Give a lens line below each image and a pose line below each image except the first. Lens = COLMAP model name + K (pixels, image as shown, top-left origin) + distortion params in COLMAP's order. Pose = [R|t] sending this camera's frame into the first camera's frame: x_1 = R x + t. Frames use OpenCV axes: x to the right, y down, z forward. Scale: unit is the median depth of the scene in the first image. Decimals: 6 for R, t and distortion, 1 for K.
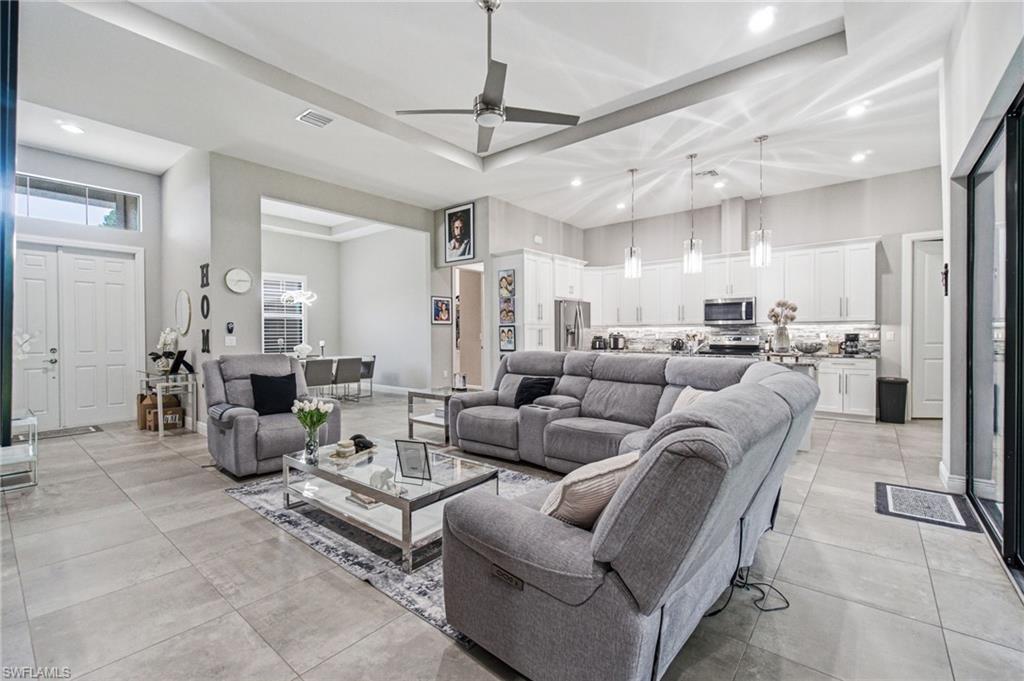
lens RADIAL K [[446.0, 0, 513.8], [0, 446.0, 338.6], [0, 0, 1]] dist [0.000545, 0.000775]
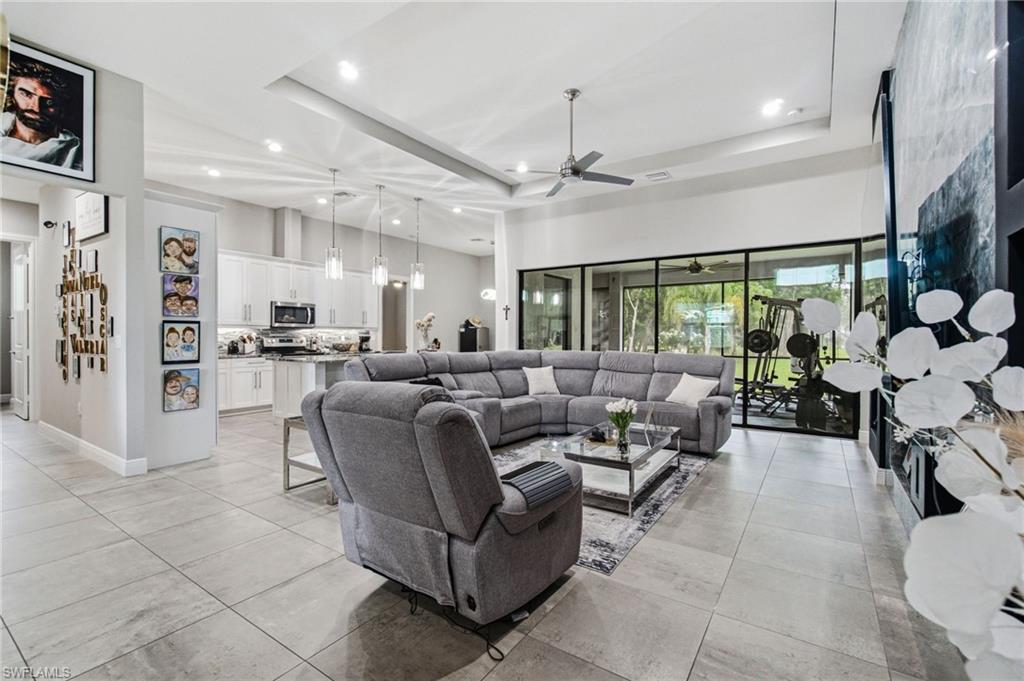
lens RADIAL K [[446.0, 0, 509.9], [0, 446.0, 341.1], [0, 0, 1]] dist [0.000545, 0.000775]
pose [[-0.082579, -0.007700, 0.996555, -0.699681], [0.007995, 0.999933, 0.008389, -0.003592], [-0.996552, 0.008661, -0.082512, 0.648502]]
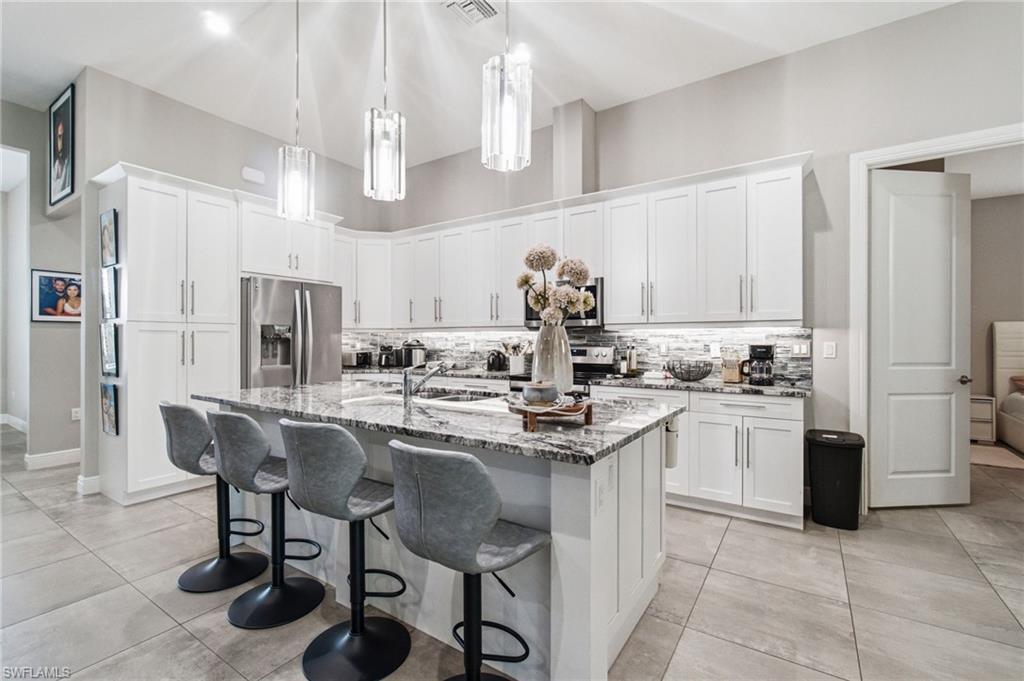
lens RADIAL K [[446.0, 0, 509.0], [0, 446.0, 341.4], [0, 0, 1]] dist [0.000545, 0.000775]
pose [[0.995810, 0.007223, 0.091165, 0.410917], [-0.006192, 0.999914, -0.011585, -0.007322], [-0.091241, 0.010971, 0.995768, 0.501151]]
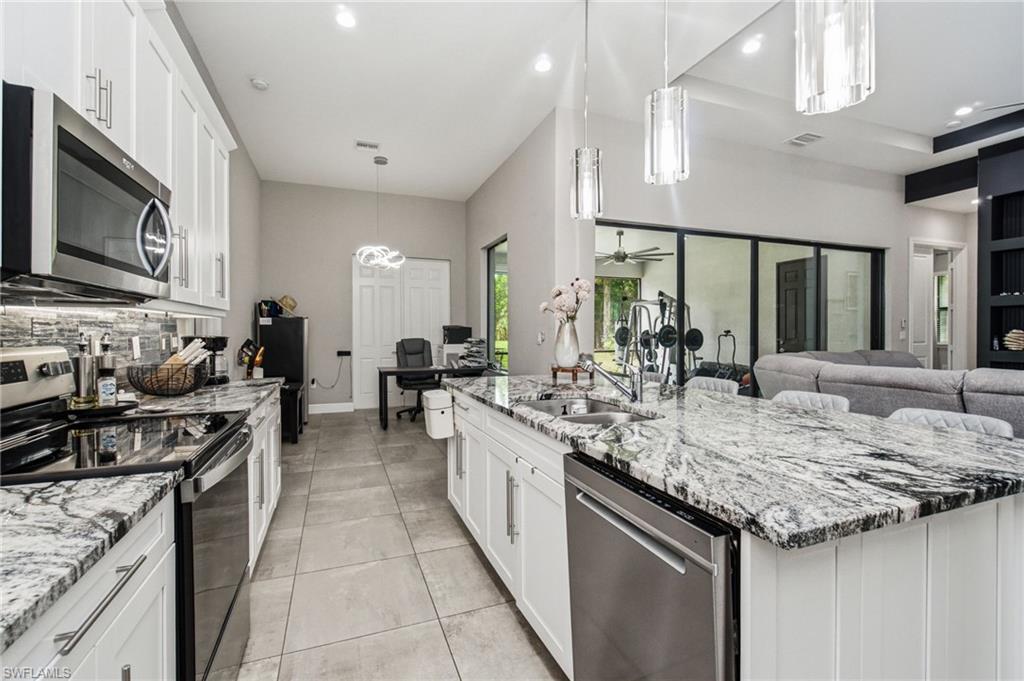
lens RADIAL K [[446.0, 0, 512.4], [0, 446.0, 335.7], [0, 0, 1]] dist [0.000545, 0.000775]
pose [[-0.865455, 0.006434, 0.500946, 0.275499], [0.017497, 0.999696, 0.017388, -0.014632], [-0.500681, 0.023814, -0.865304, 1.212784]]
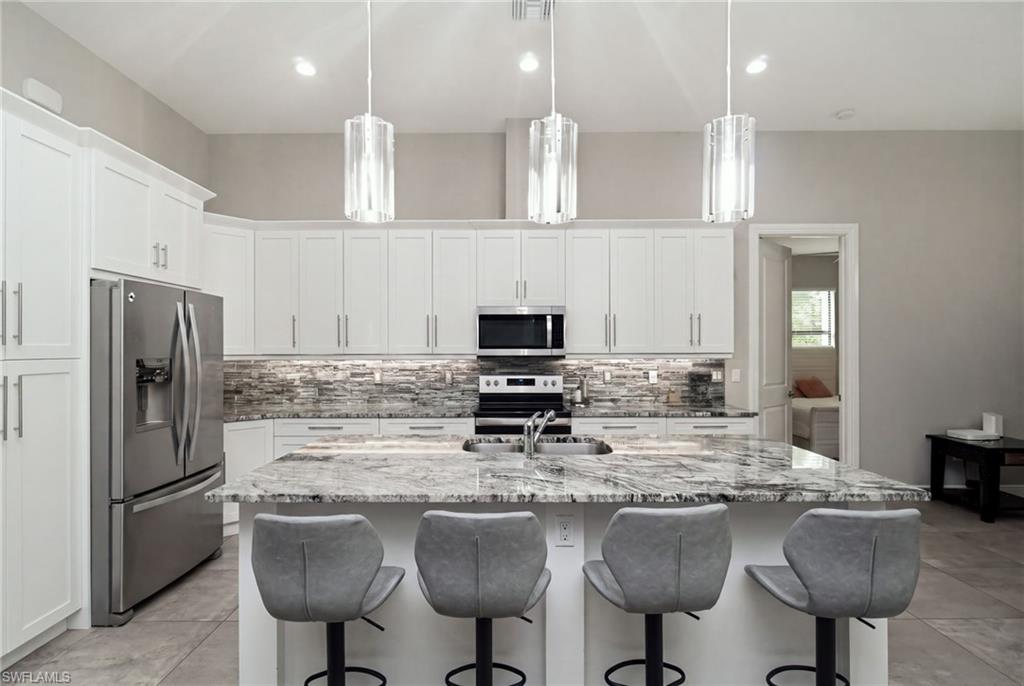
lens RADIAL K [[496.3, 0, 506.4], [0, 496.3, 343.1], [0, 0, 1]] dist [0.010016, -0.000262]
pose [[0.778815, 0.012446, 0.627130, 0.113974], [0.005909, 0.999613, -0.027176, -0.035128], [-0.627226, 0.024870, 0.778440, 0.625584]]
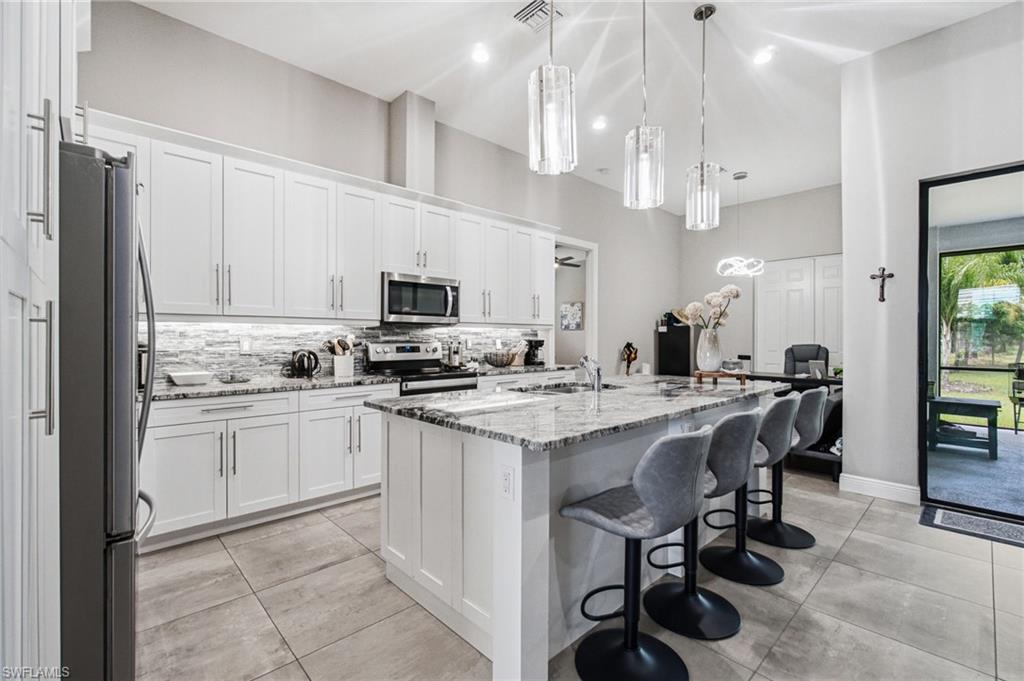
lens RADIAL K [[446.0, 0, 509.1], [0, 446.0, 336.8], [0, 0, 1]] dist [0.000545, 0.000775]
pose [[0.142033, 0.007472, 0.989834, -0.052247], [0.009957, 0.999910, -0.008977, -0.009987], [-0.989812, 0.011131, 0.141946, 0.920881]]
